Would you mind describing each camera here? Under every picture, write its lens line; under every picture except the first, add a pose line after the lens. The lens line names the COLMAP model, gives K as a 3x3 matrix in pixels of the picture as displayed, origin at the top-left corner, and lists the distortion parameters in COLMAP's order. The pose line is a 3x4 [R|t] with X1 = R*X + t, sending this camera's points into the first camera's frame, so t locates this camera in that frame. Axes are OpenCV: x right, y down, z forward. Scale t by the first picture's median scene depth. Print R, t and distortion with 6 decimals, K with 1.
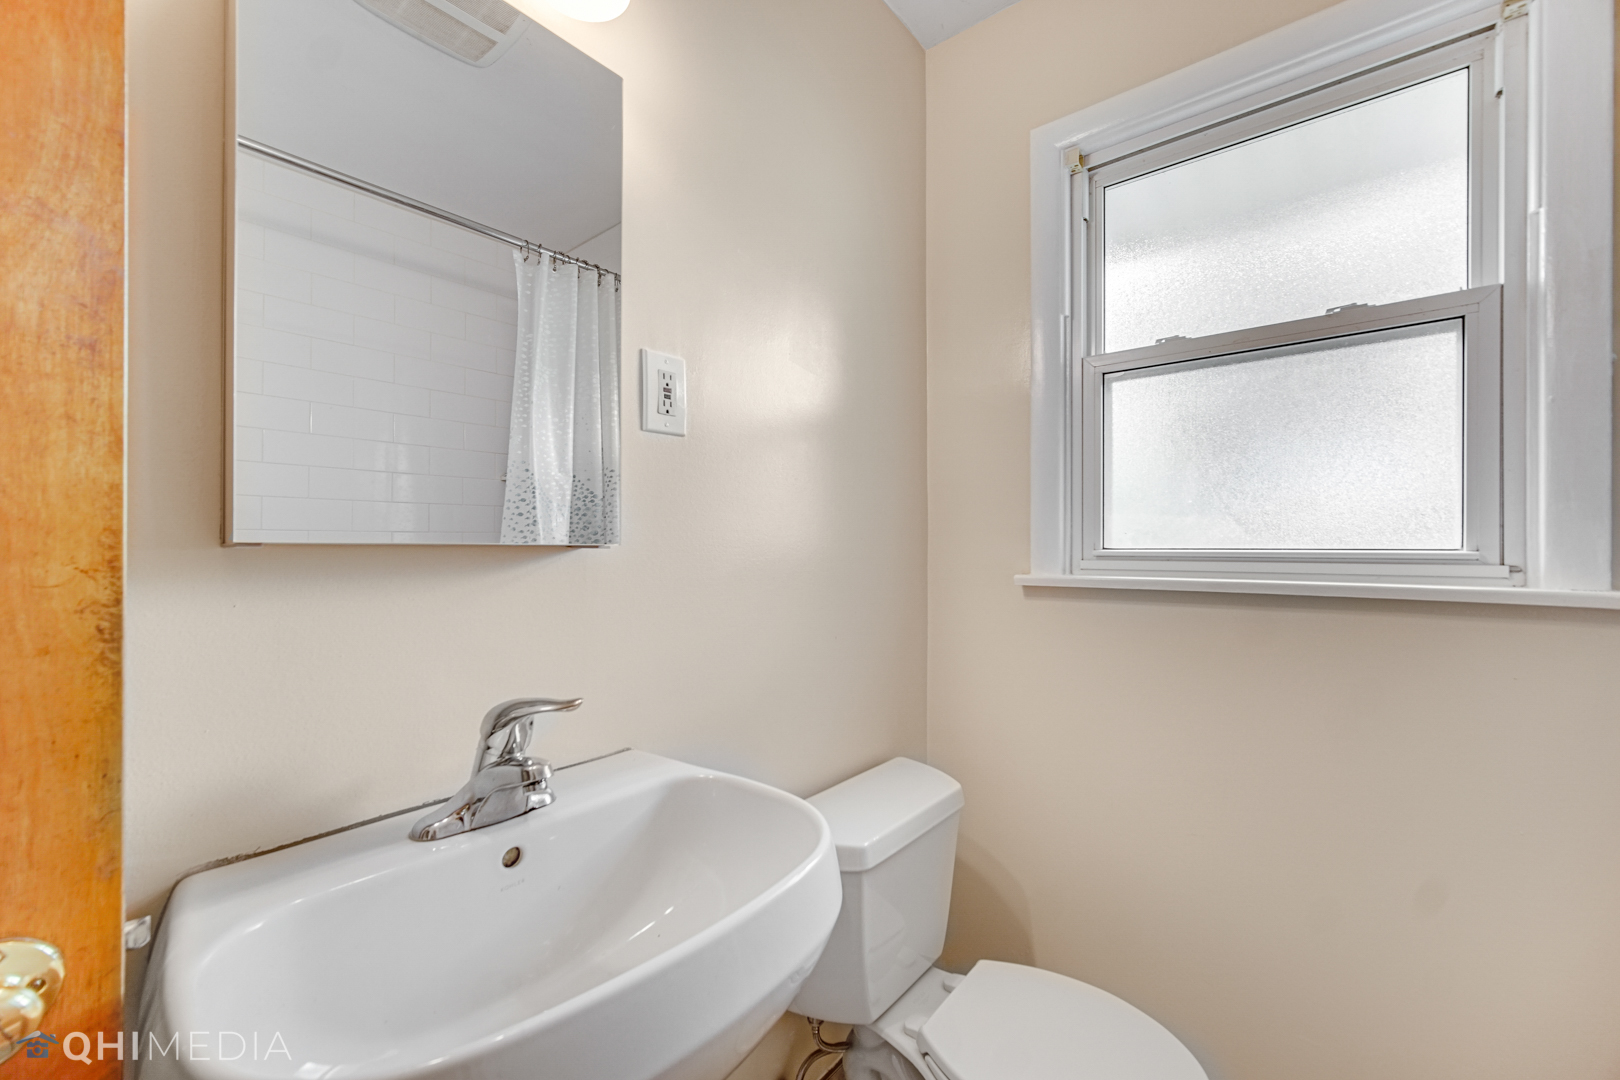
lens RADIAL K [[649.0, 0, 820.5], [0, 649.0, 550.1], [0, 0, 1]] dist [0.000258, 0.000388]
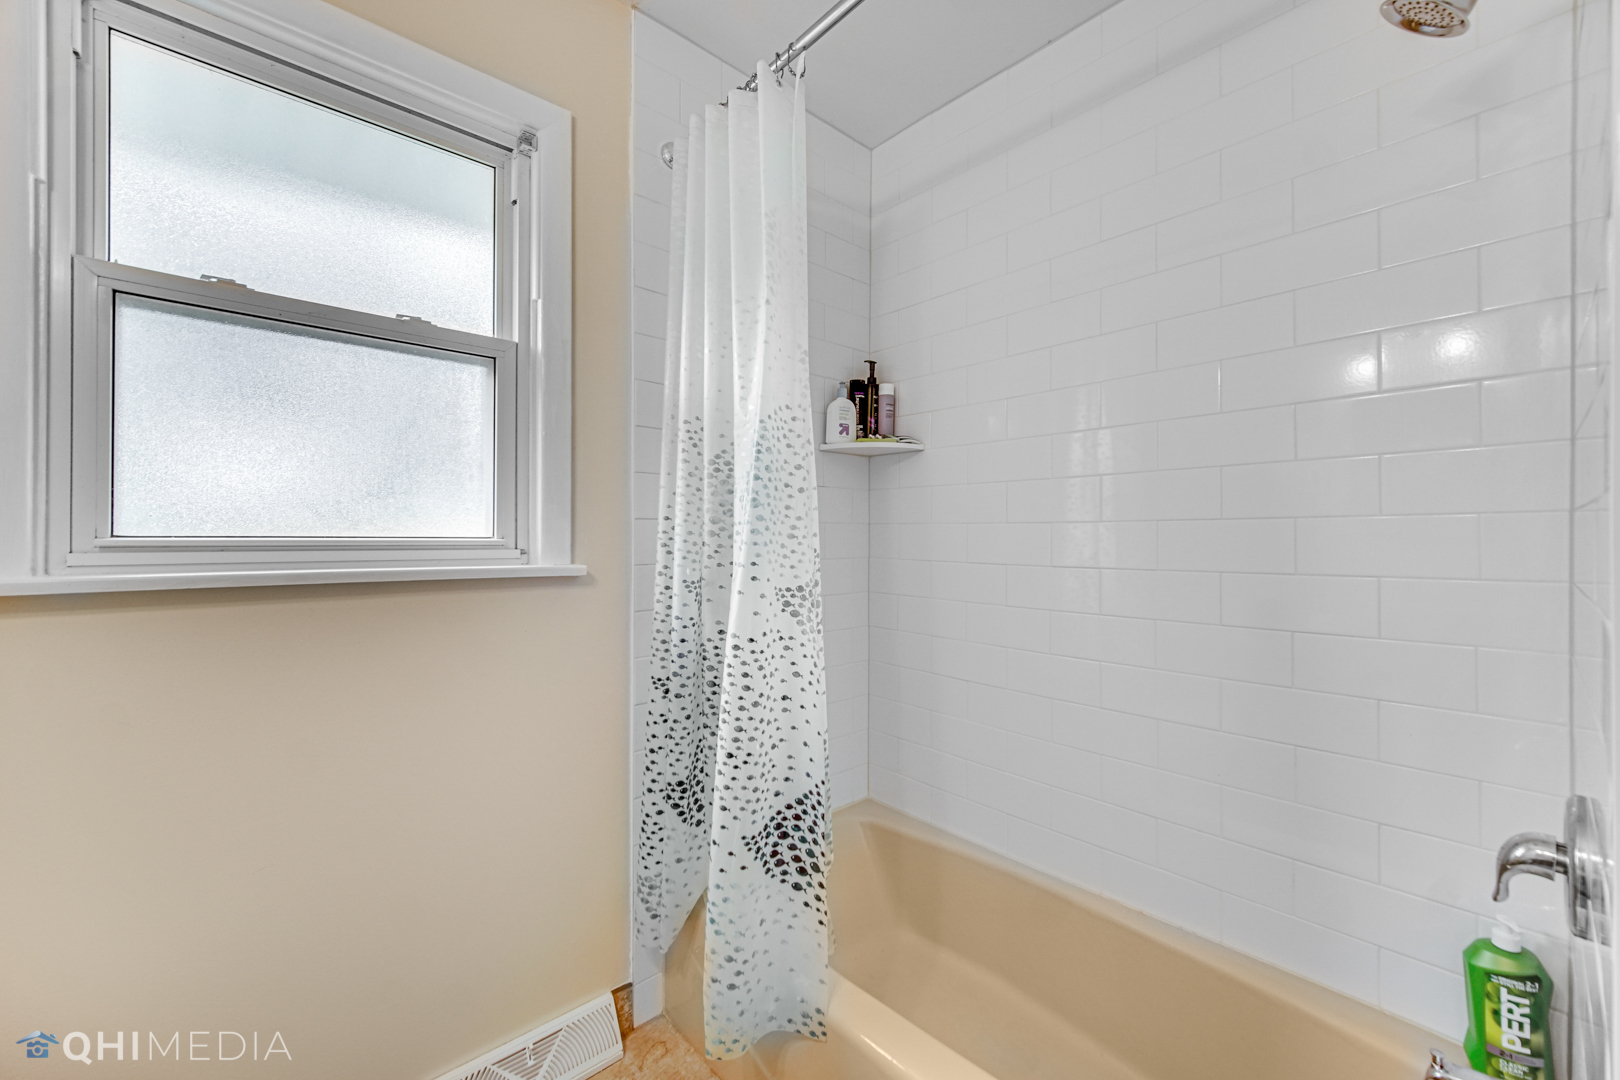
lens RADIAL K [[649.0, 0, 820.5], [0, 649.0, 535.2], [0, 0, 1]] dist [0.000258, 0.000388]
pose [[0.146359, 0.003446, 0.989226, -0.180122], [-0.000968, 0.999994, -0.003340, -0.002041], [-0.989231, -0.000468, 0.146361, 0.151084]]
